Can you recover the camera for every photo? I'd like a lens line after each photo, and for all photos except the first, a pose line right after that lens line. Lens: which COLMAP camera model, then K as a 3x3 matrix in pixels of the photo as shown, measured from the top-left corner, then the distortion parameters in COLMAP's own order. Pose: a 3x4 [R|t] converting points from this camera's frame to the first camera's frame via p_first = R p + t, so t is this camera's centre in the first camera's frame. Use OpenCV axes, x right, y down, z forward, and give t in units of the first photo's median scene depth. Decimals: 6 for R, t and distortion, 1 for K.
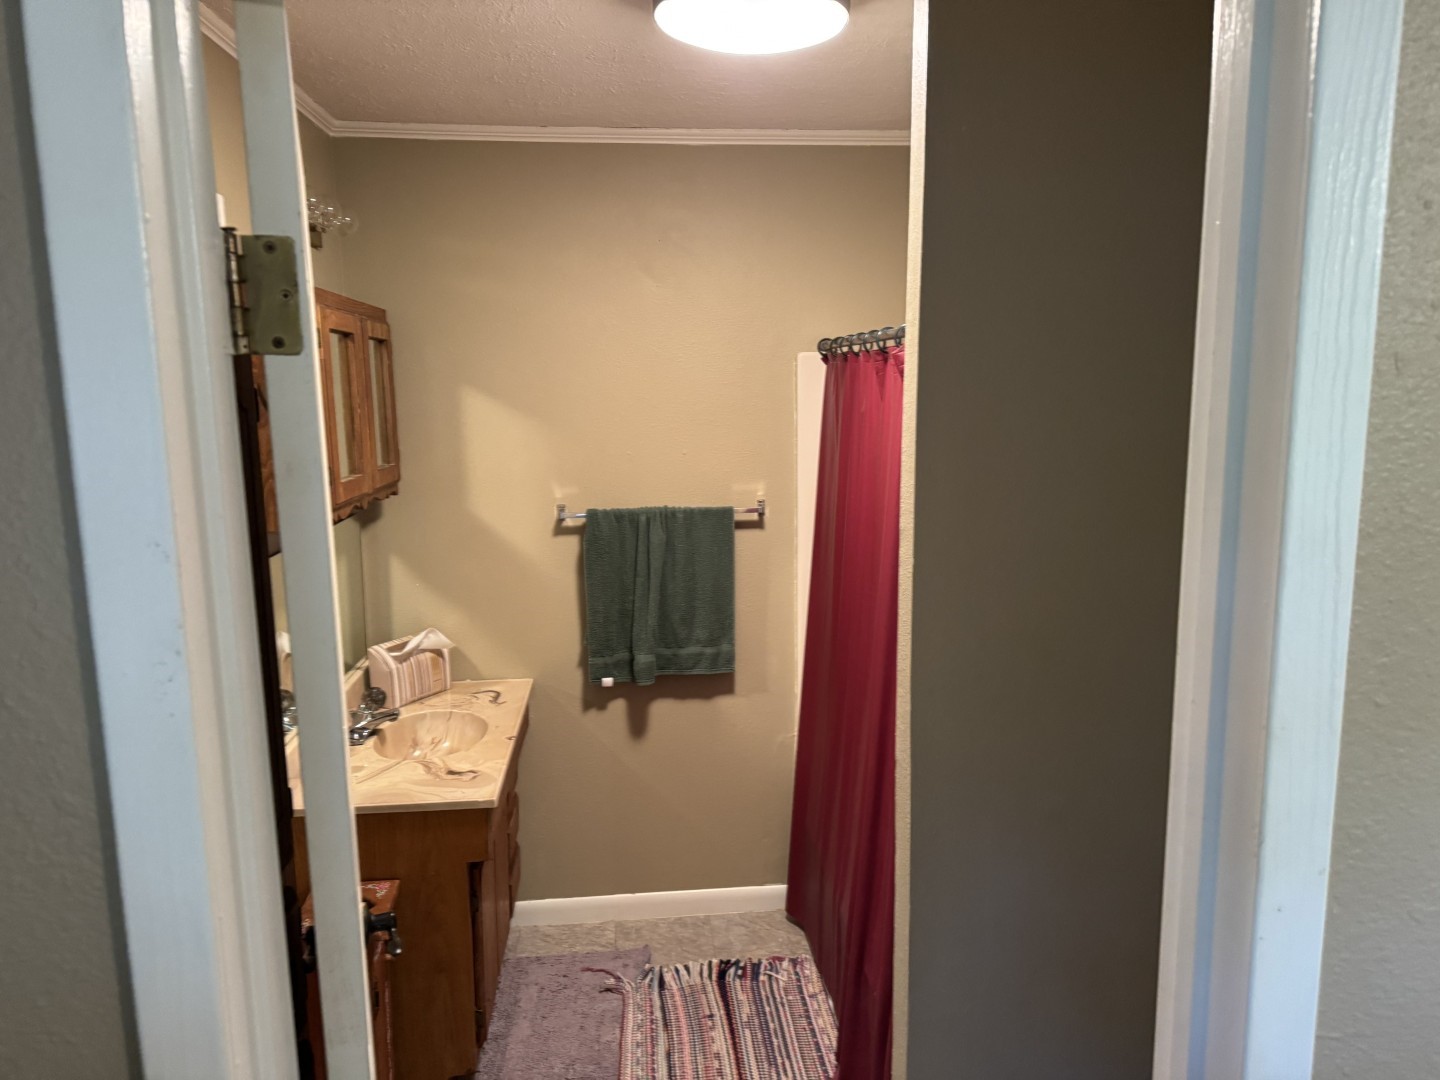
lens RADIAL K [[994.7, 0, 718.2], [0, 994.7, 518.3], [0, 0, 1]] dist [0.160250, -0.320444]
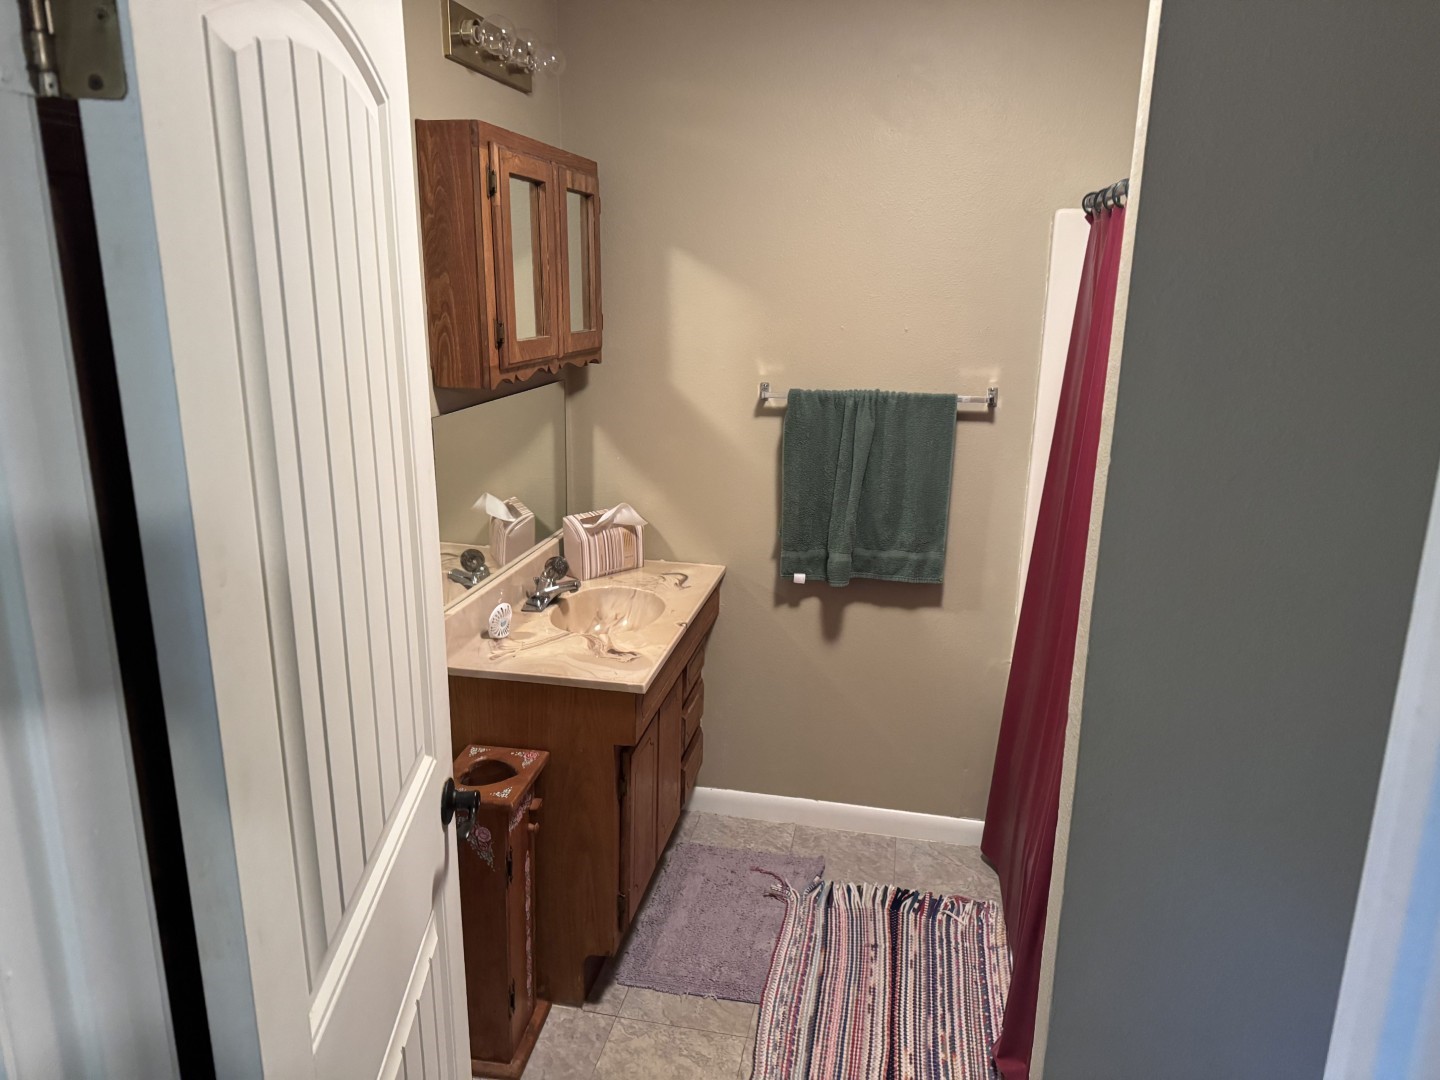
lens RADIAL K [[994.7, 0, 718.2], [0, 994.7, 518.3], [0, 0, 1]] dist [0.160250, -0.320444]
pose [[0.956650, 0.090555, -0.276806, 0.069996], [-0.061738, 0.991887, 0.111121, 0.010935], [0.284623, -0.089215, 0.954479, 0.105949]]
